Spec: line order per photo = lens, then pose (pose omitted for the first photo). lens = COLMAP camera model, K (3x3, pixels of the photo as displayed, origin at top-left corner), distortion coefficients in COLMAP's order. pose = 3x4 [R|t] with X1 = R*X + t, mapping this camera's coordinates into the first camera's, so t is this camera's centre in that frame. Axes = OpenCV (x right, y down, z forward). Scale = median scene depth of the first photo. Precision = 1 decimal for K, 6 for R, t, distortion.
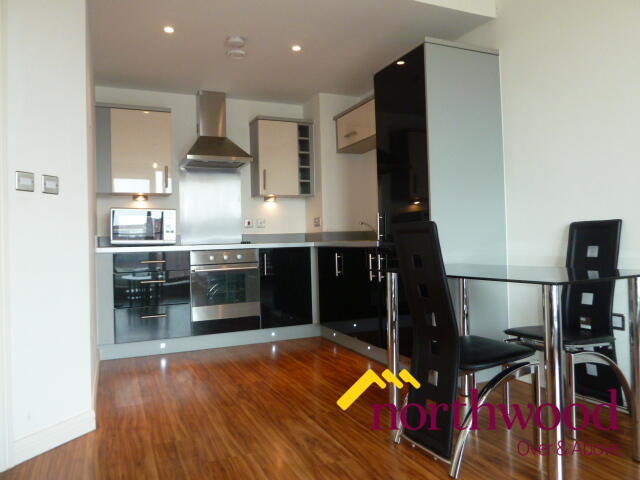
lens RADIAL K [[488.3, 0, 320.0], [0, 488.3, 240.0], [0, 0, 1]] dist [-0.004837, -0.001412]
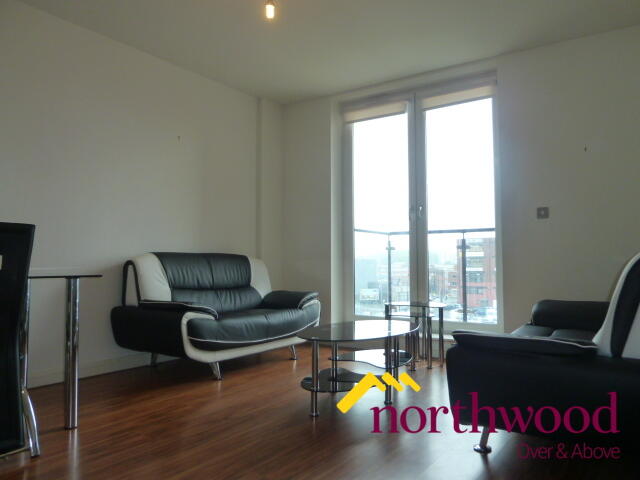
lens RADIAL K [[488.3, 0, 320.0], [0, 488.3, 240.0], [0, 0, 1]] dist [-0.004837, -0.001412]
pose [[-0.549145, 0.064617, 0.833225, -1.119565], [0.005400, 0.997260, -0.073779, 0.097576], [-0.835710, -0.036016, -0.547989, 1.269910]]
